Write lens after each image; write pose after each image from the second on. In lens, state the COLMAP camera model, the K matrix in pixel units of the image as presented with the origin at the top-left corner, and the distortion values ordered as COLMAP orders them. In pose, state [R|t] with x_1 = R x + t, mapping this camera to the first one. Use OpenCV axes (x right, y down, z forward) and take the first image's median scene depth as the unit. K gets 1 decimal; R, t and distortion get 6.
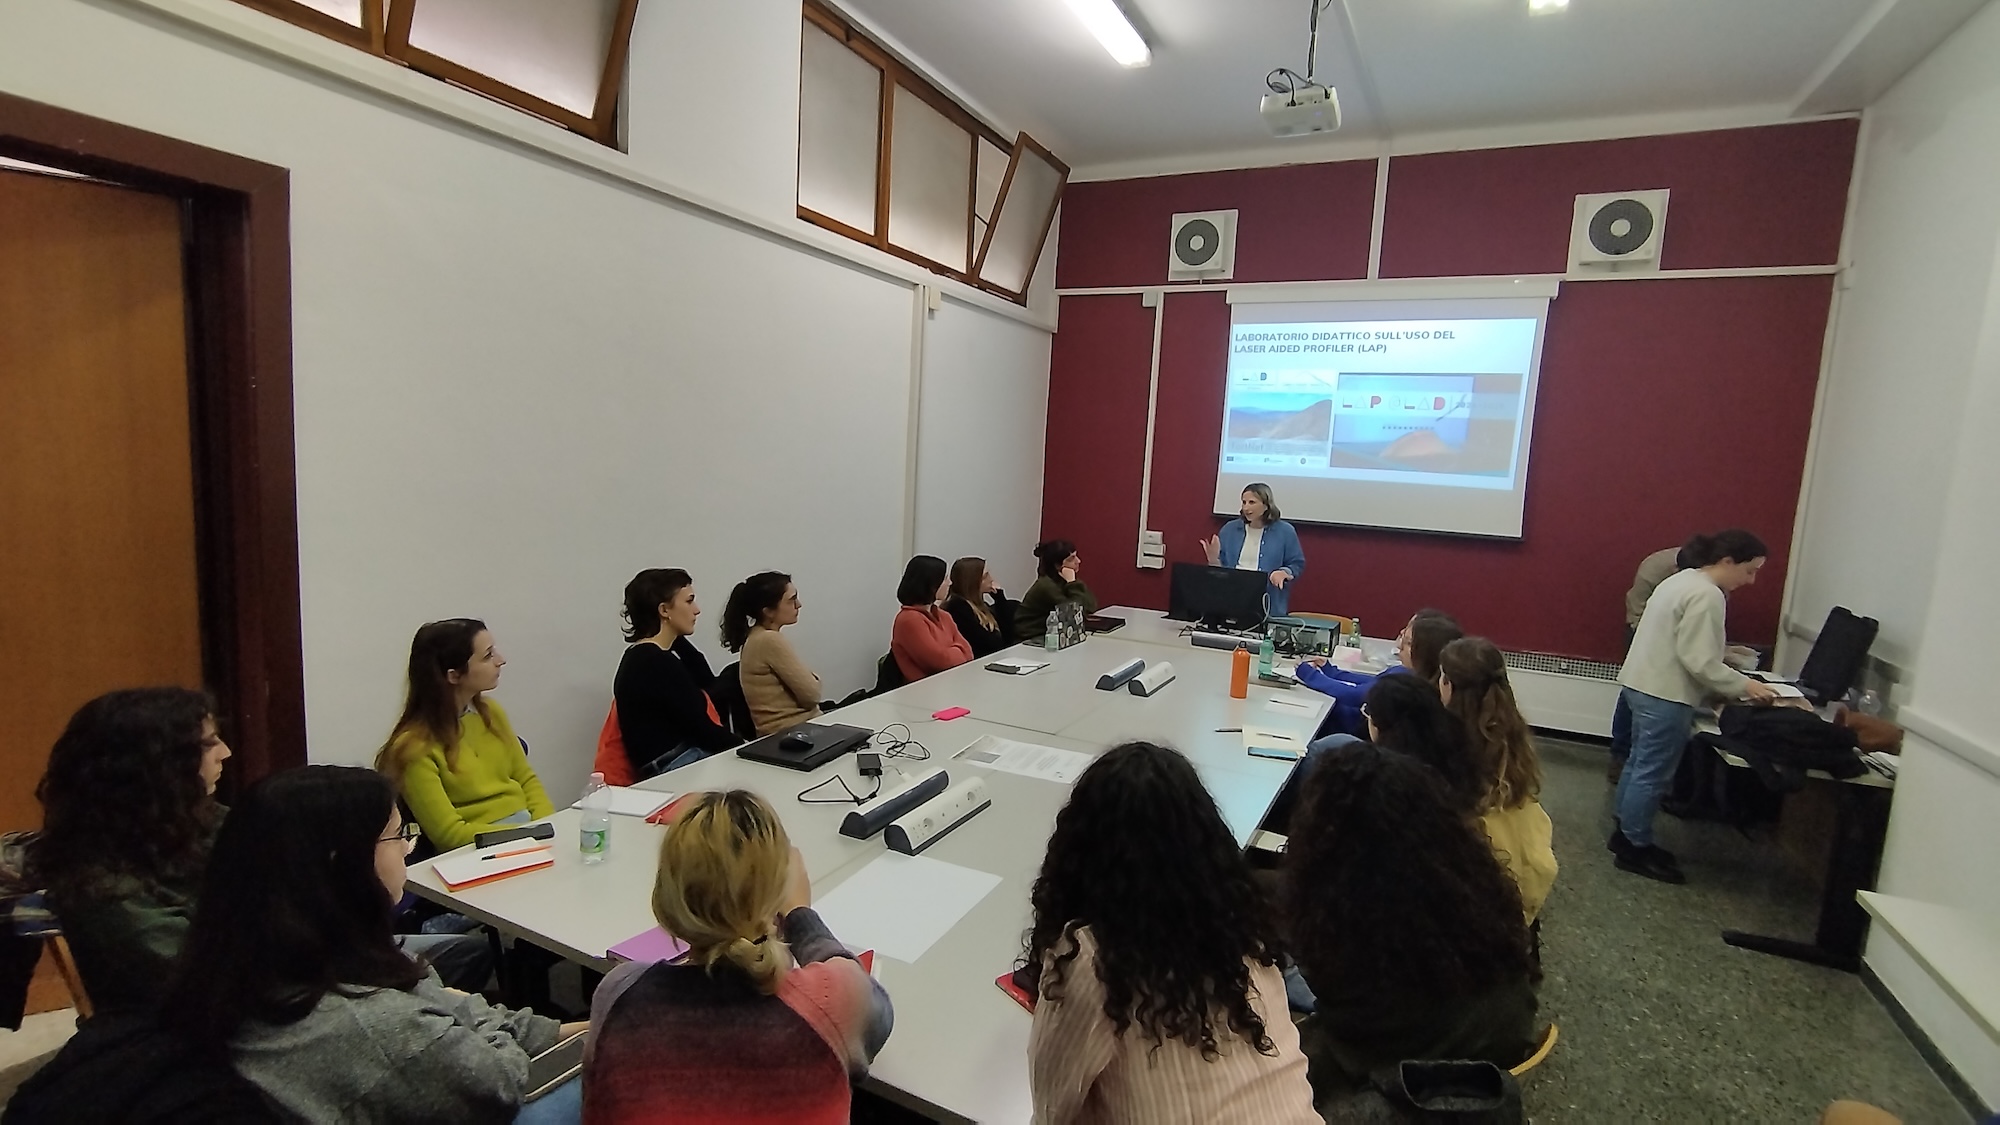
lens RADIAL K [[923.1, 0, 1000.0], [0, 923.1, 562.5], [0, 0, 1]] dist [0.000670, 0.001113]
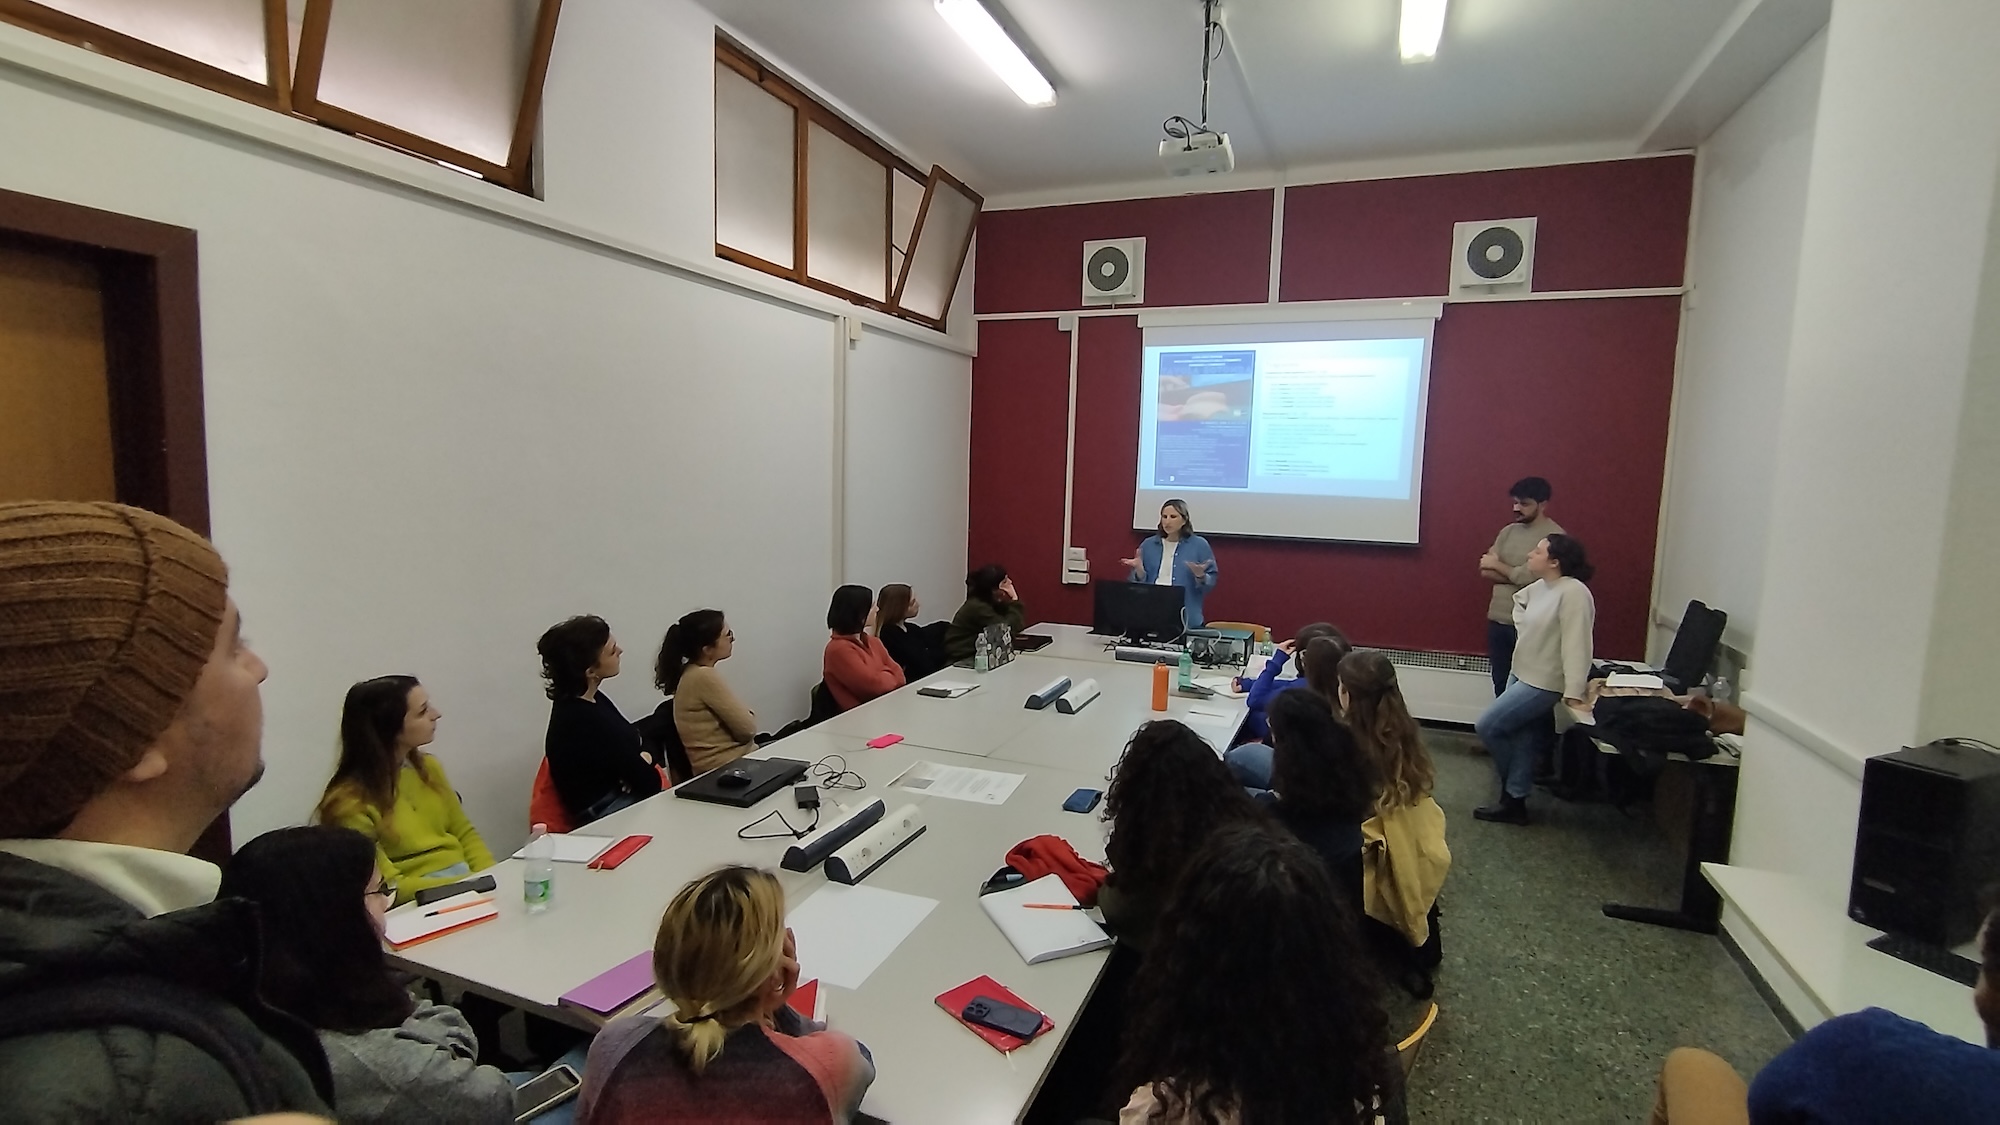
lens RADIAL K [[924.2, 0, 1002.4], [0, 924.2, 558.6], [0, 0, 1]] dist [0.001200, -0.000458]
pose [[0.996306, -0.034954, 0.078440, 0.002754], [0.036148, 0.999251, -0.013843, -0.016167], [-0.077898, 0.016627, 0.996823, -0.032597]]
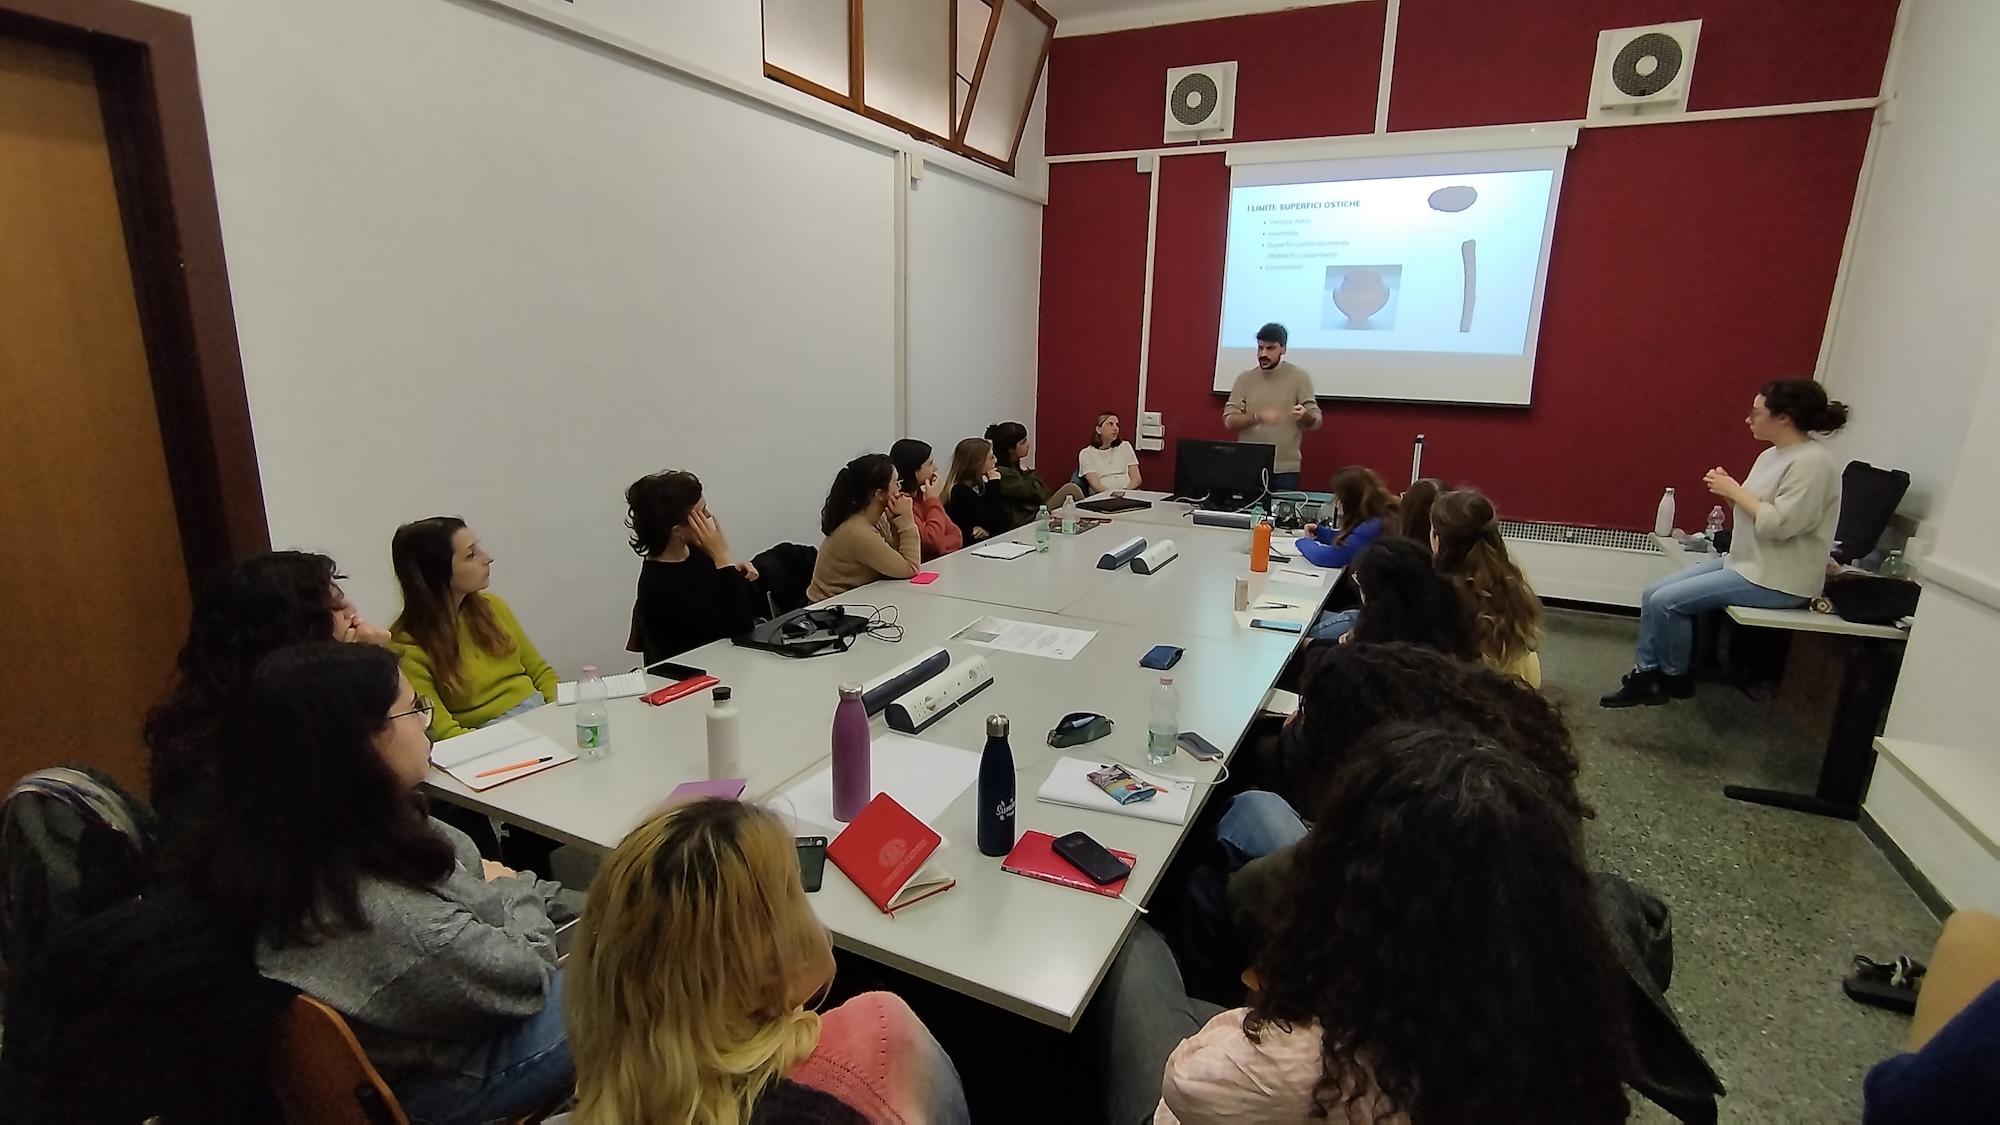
lens RADIAL K [[924.2, 0, 1002.4], [0, 924.2, 558.6], [0, 0, 1]] dist [0.001200, -0.000458]
pose [[0.999484, -0.031891, 0.003952, -0.000171], [0.031281, 0.993705, 0.107571, 0.015671], [-0.007358, -0.107392, 0.994190, 0.024190]]
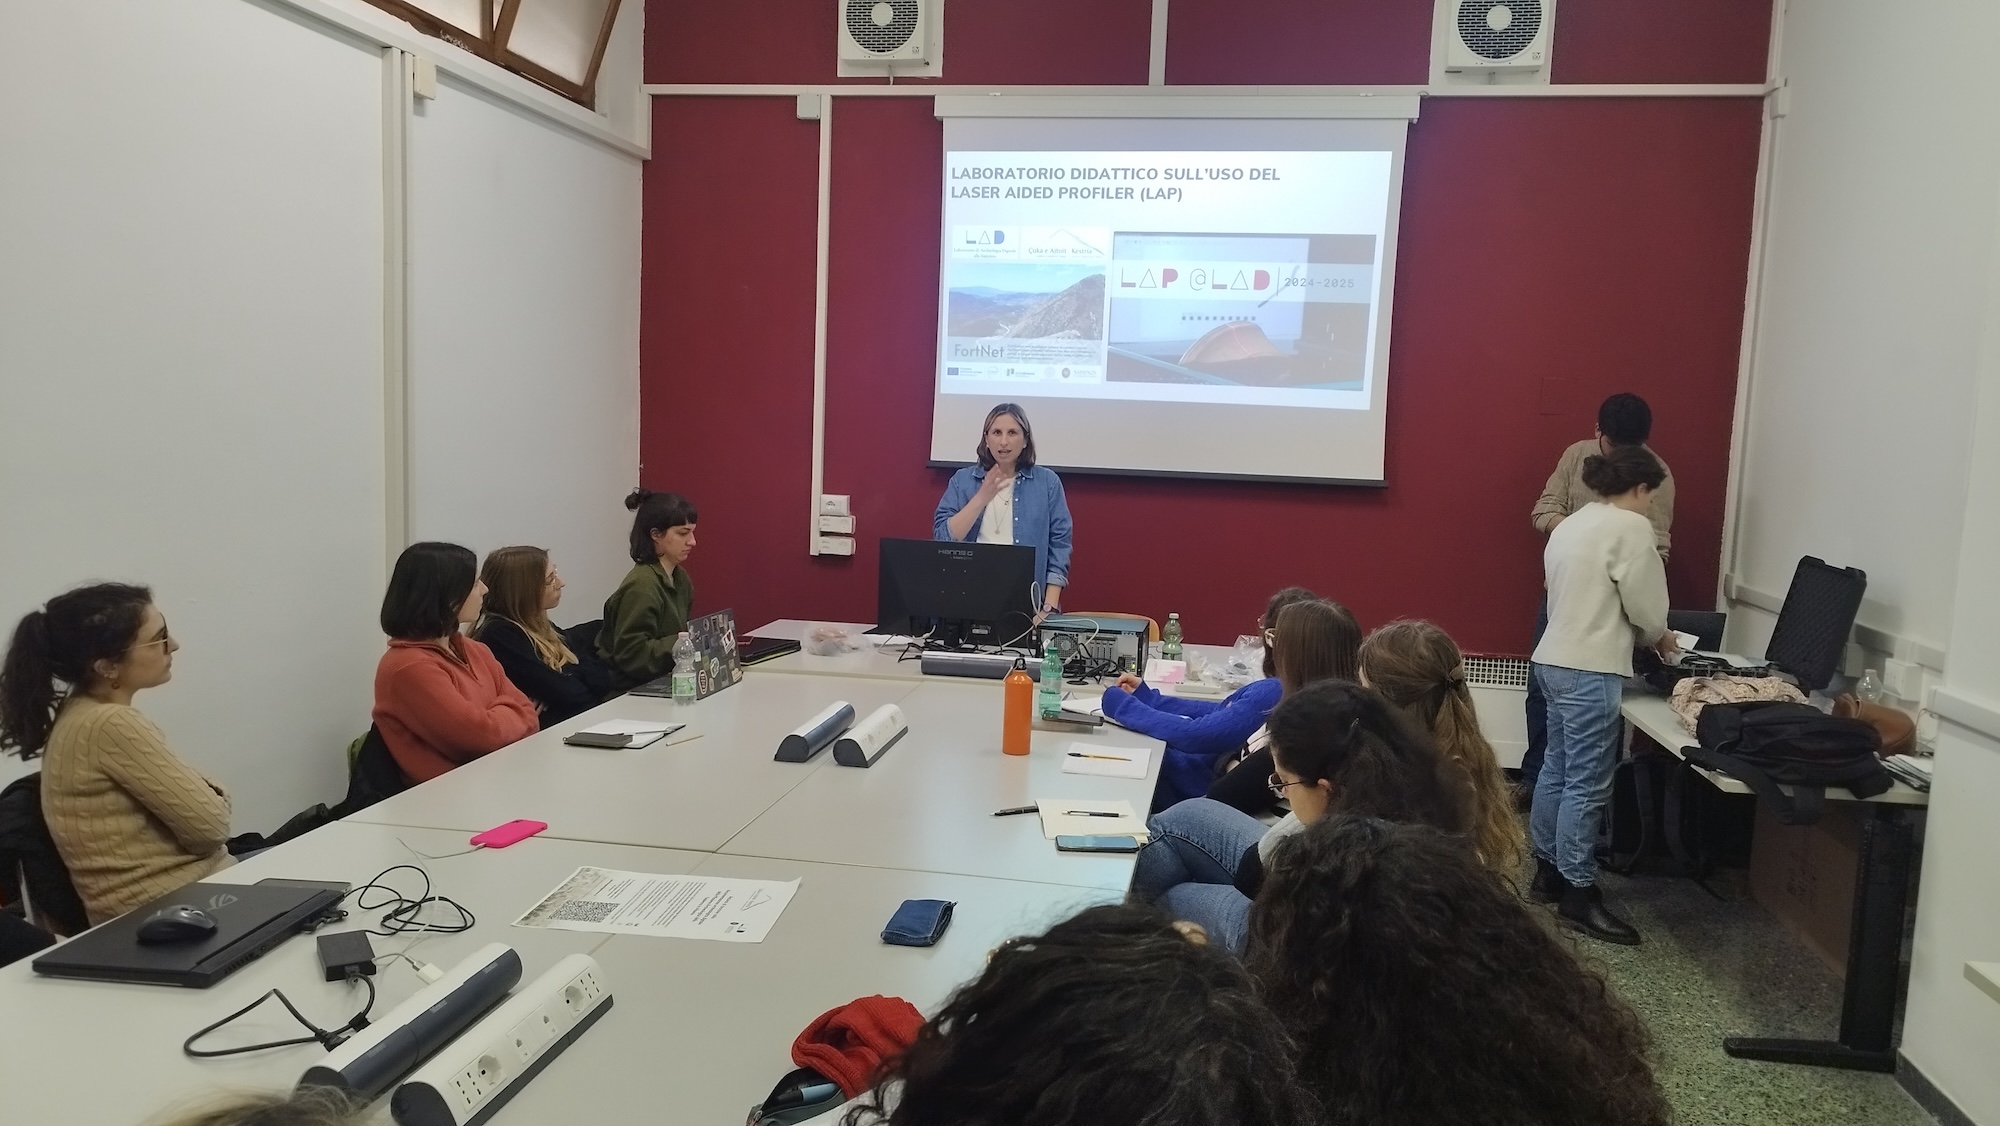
lens RADIAL K [[1452.5, 0, 991.0], [0, 1452.5, 560.6], [0, 0, 1]] dist [0.047974, -0.051505]
pose [[0.956273, -0.048373, 0.288446, -0.017959], [0.048660, 0.998796, 0.006181, 0.013383], [-0.288398, 0.008125, 0.957476, 0.097444]]
